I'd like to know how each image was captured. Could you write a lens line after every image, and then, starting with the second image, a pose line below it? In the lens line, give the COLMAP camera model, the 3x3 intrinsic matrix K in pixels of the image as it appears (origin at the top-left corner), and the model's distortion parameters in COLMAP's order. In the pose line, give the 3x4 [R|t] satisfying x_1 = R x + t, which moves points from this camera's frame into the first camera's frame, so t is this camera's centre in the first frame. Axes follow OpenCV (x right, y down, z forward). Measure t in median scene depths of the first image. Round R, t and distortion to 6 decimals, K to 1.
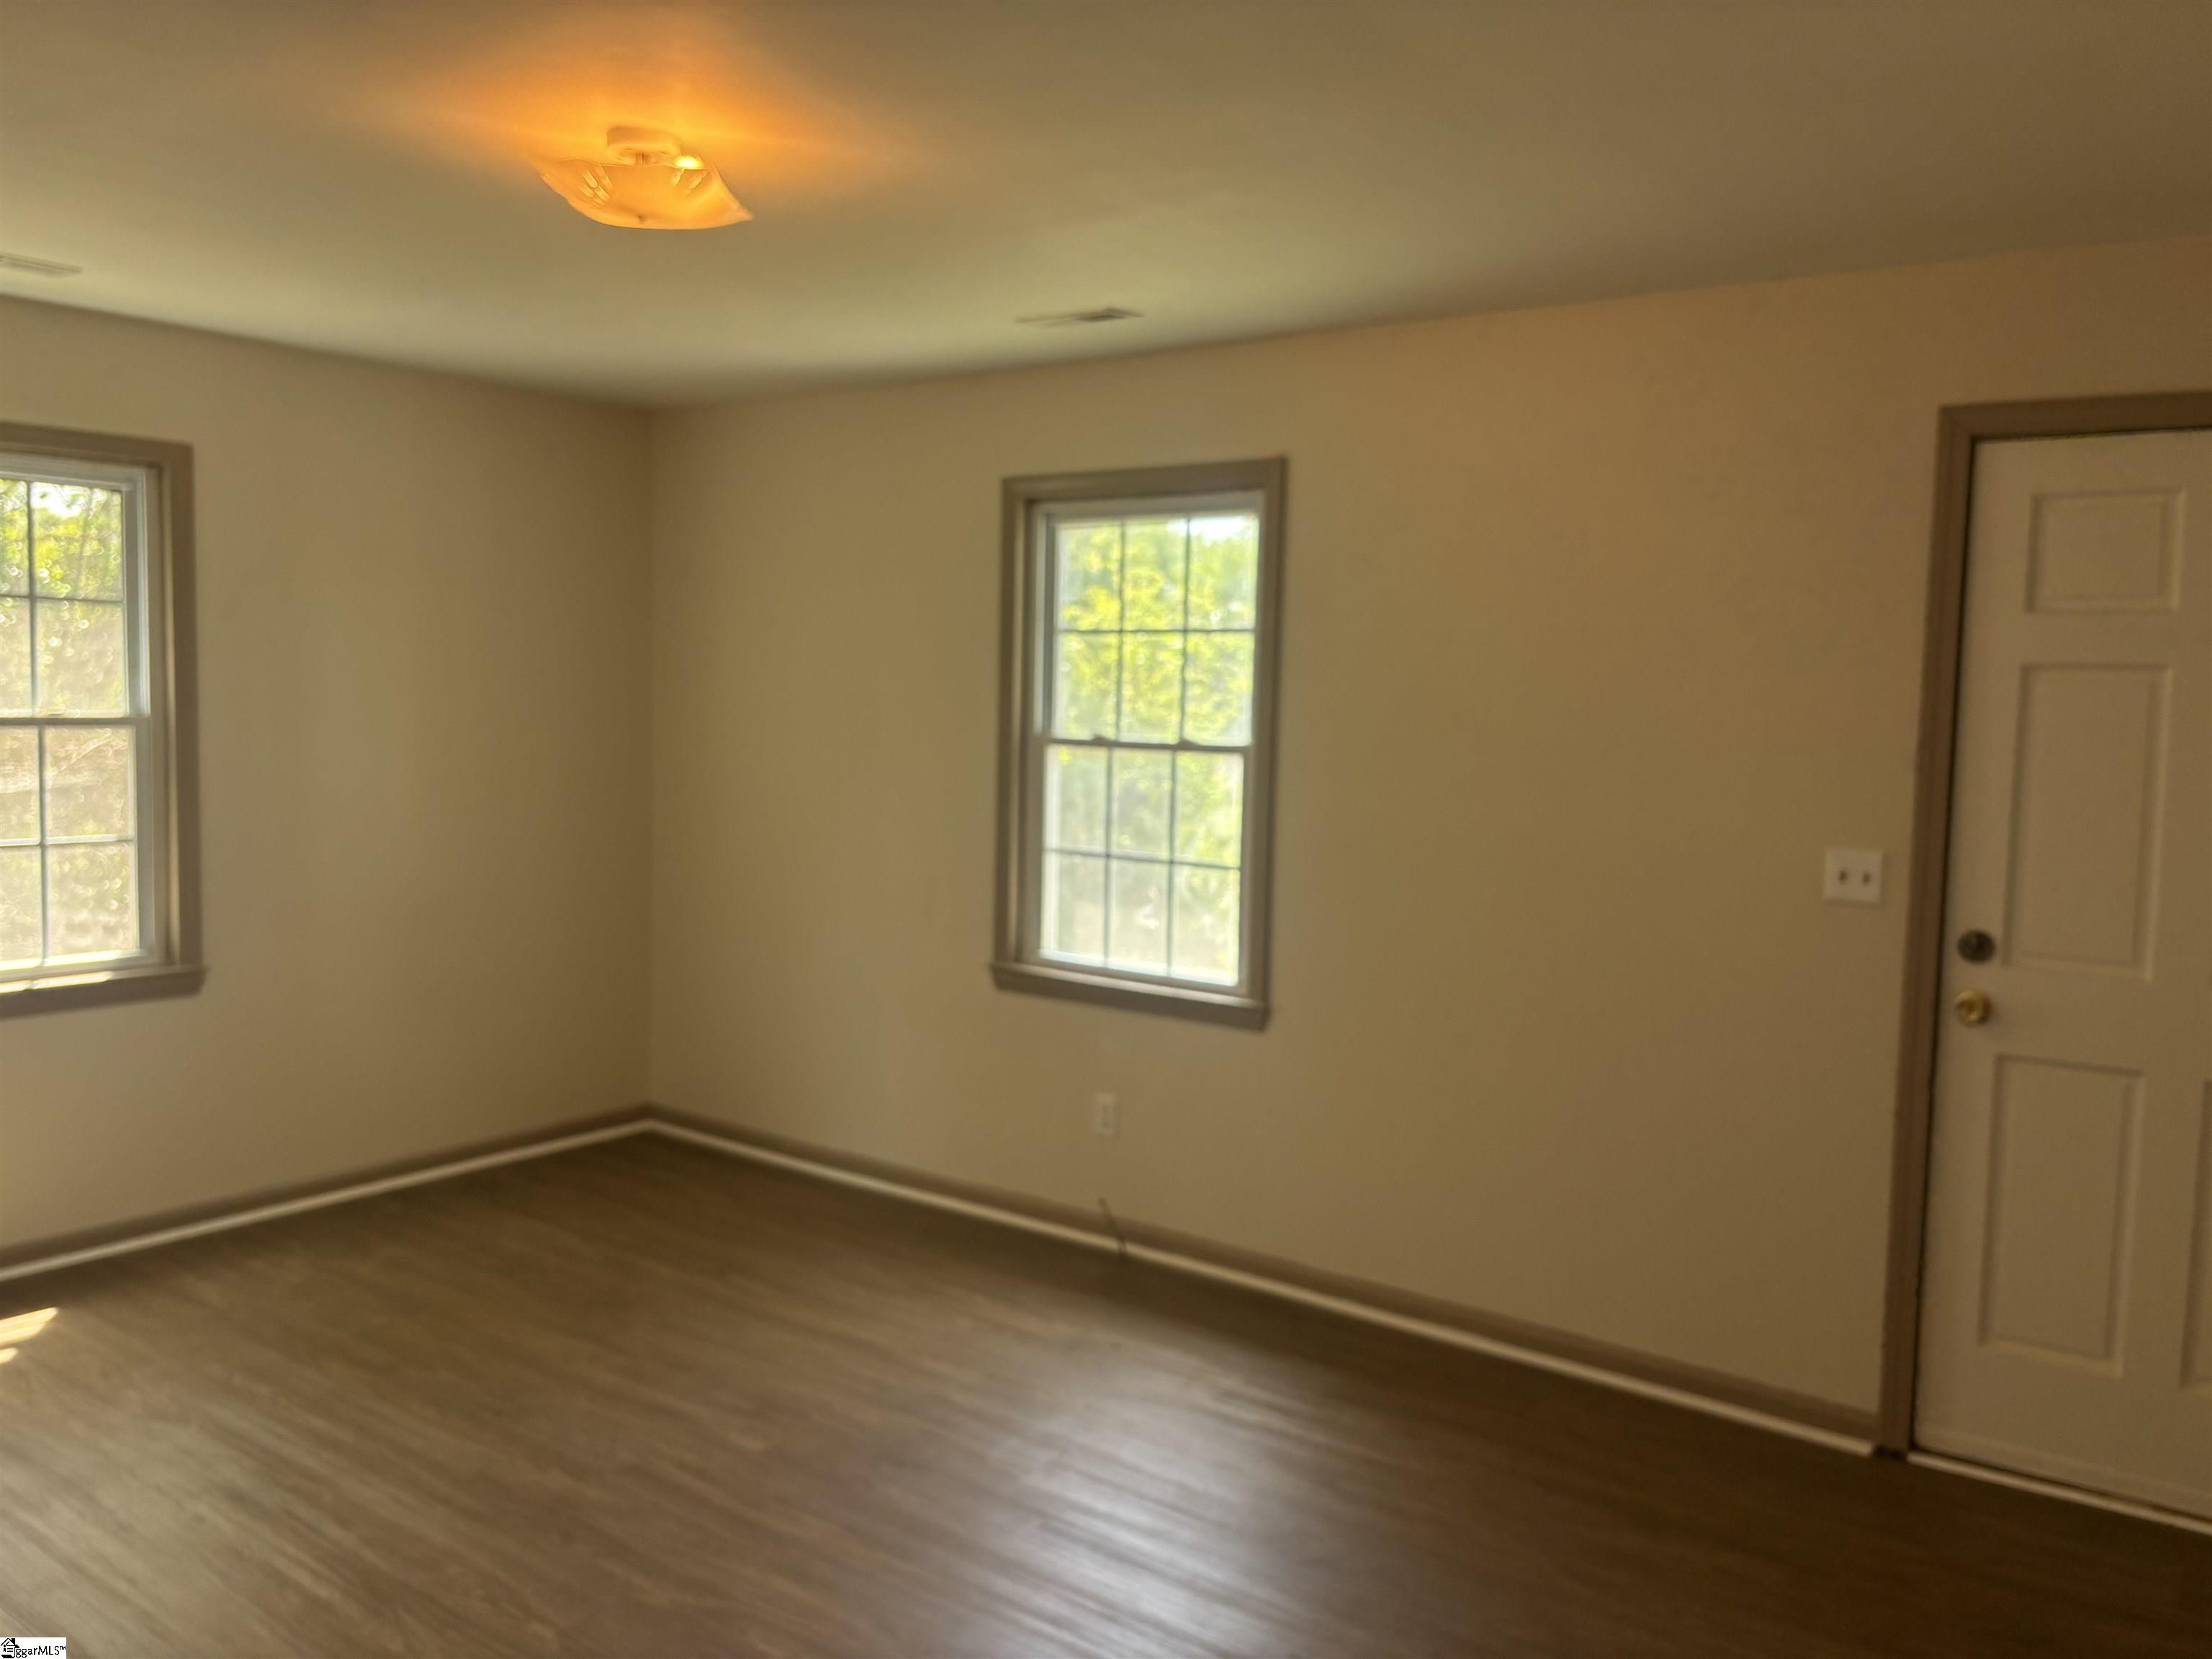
lens RADIAL K [[1694.8, 0, 1106.0], [0, 1694.8, 829.5], [0, 0, 1]] dist [0.026713, -0.010309]
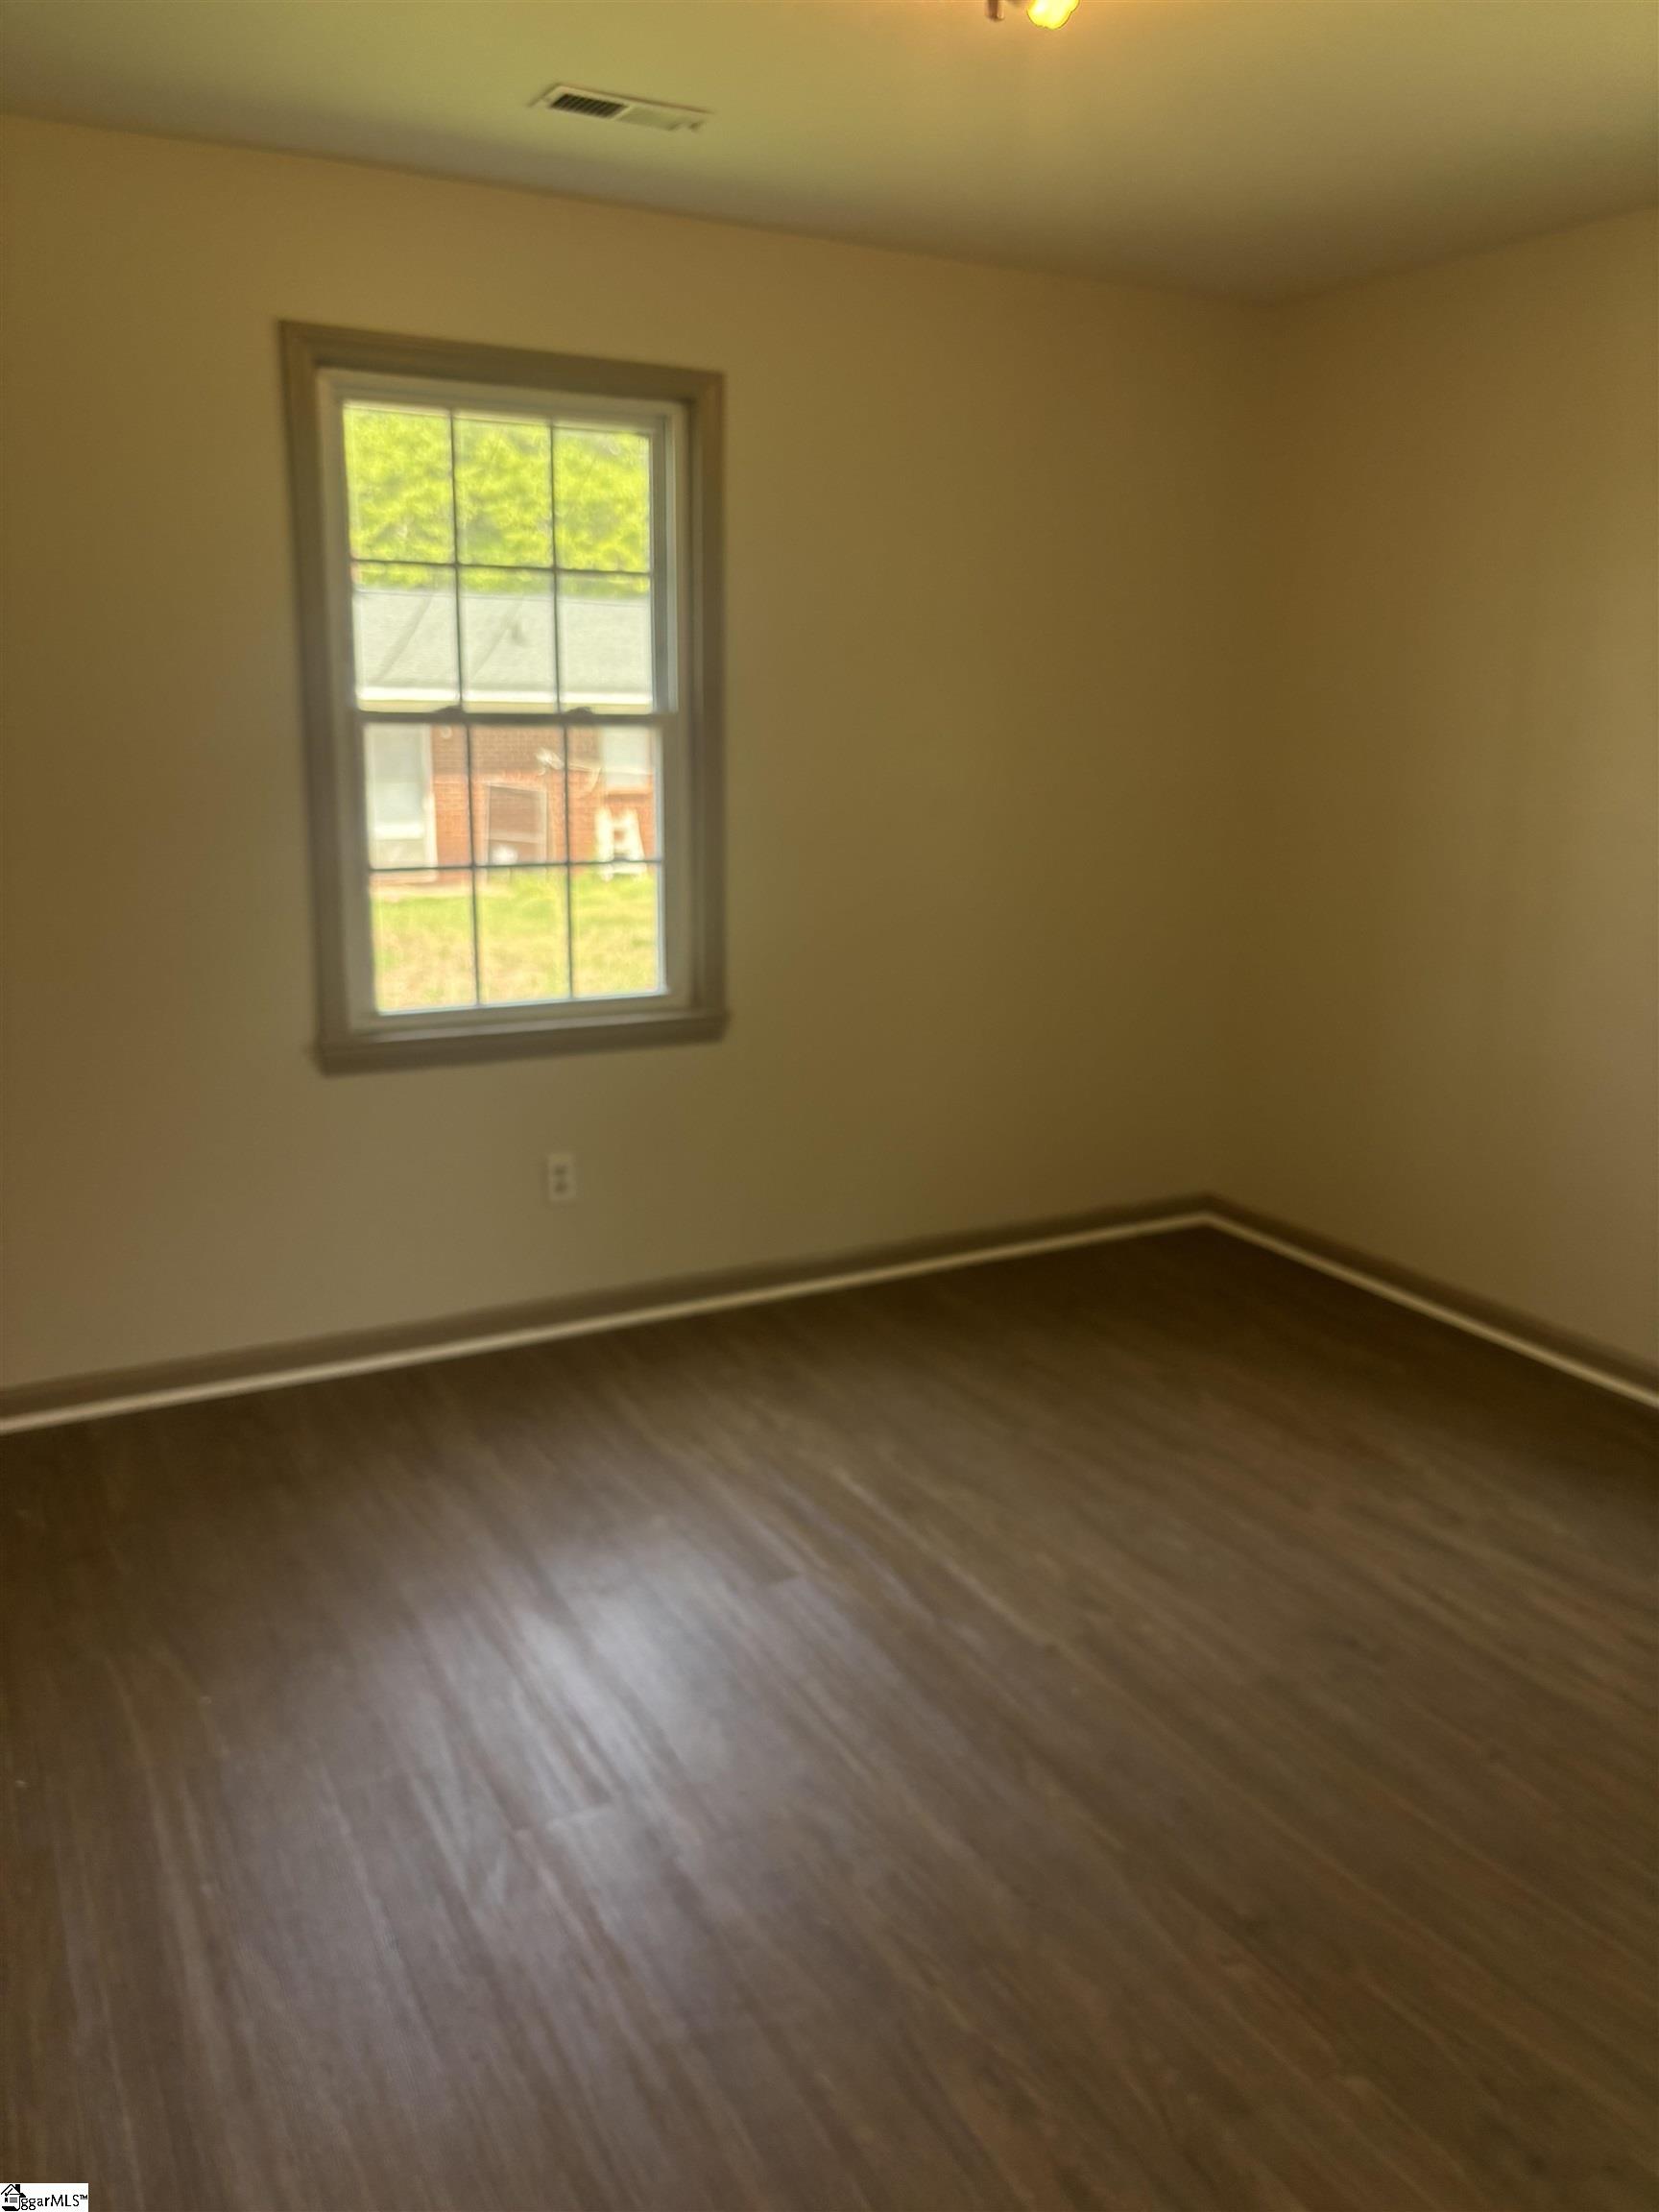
lens RADIAL K [[1694.8, 0, 829.5], [0, 1694.8, 1106.0], [0, 0, 1]] dist [0.026713, -0.010309]
pose [[0.384915, -0.225941, 0.894869, -0.665238], [0.057794, 0.973571, 0.220952, -0.041014], [-0.921141, -0.033329, 0.387800, 0.547734]]
